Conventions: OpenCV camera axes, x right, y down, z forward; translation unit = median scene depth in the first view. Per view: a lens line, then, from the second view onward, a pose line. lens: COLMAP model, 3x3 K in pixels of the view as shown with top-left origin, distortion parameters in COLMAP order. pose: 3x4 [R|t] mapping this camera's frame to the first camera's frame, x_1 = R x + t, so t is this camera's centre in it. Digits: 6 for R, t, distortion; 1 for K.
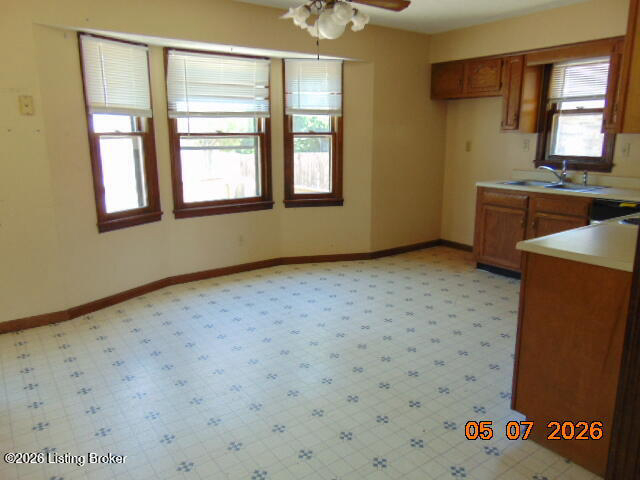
lens RADIAL K [[475.6, 0, 322.5], [0, 475.6, 241.1], [0, 0, 1]] dist [-0.006587, 0.023480]
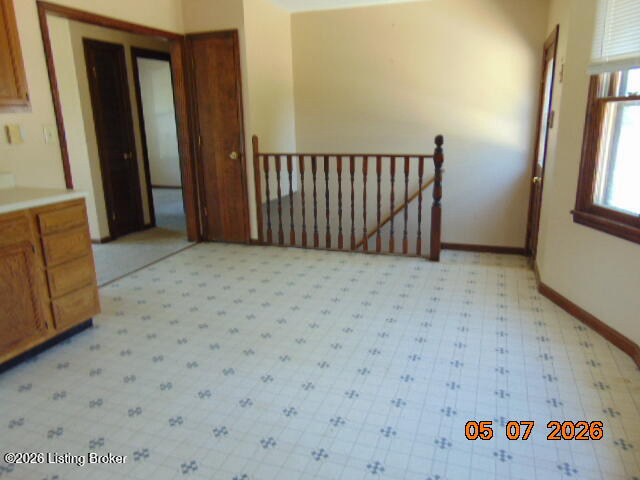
lens RADIAL K [[475.6, 0, 322.7], [0, 475.6, 240.5], [0, 0, 1]] dist [-0.006587, 0.023480]
pose [[-0.825127, 0.162124, -0.541185, 0.332087], [-0.104212, 0.897822, 0.427850, -0.283952], [0.555252, 0.409428, -0.723922, 1.310458]]
